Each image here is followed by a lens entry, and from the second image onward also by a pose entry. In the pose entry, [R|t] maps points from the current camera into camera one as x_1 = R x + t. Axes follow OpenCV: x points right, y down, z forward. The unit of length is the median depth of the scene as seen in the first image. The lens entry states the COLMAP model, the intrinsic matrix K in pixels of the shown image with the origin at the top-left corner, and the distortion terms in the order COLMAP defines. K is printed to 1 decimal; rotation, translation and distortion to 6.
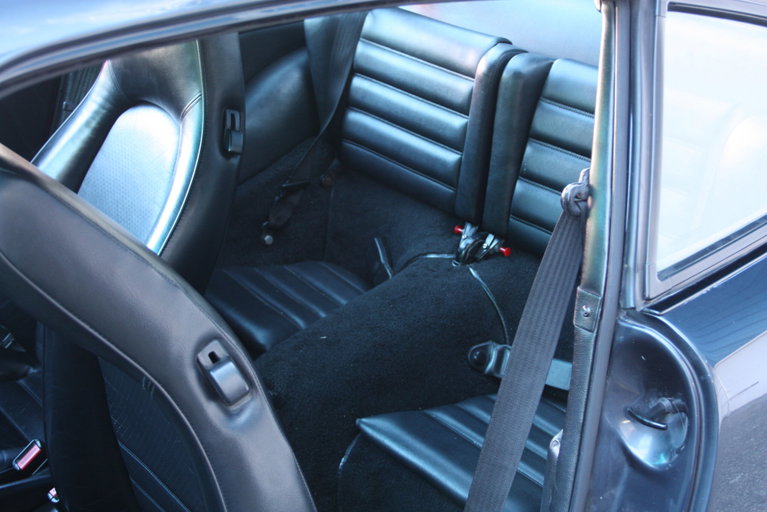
lens RADIAL K [[1191.6, 0, 387.8], [0, 1191.6, 258.2], [0, 0, 1]] dist [0.111960, 0.000000]
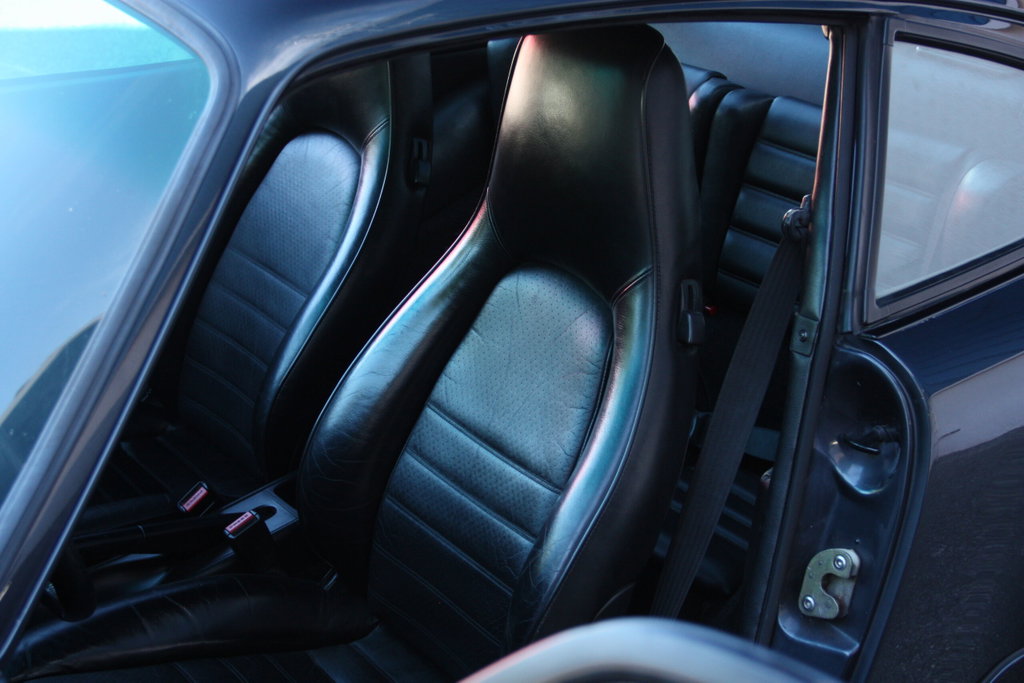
lens RADIAL K [[1636.9, 0, 506.8], [0, 1636.9, 343.3], [0, 0, 1]] dist [0.128114, 0.000000]
pose [[0.999225, 0.038167, -0.009597, -0.056168], [-0.038417, 0.998886, -0.027396, 0.080061], [0.008541, 0.027744, 0.999579, -0.308984]]
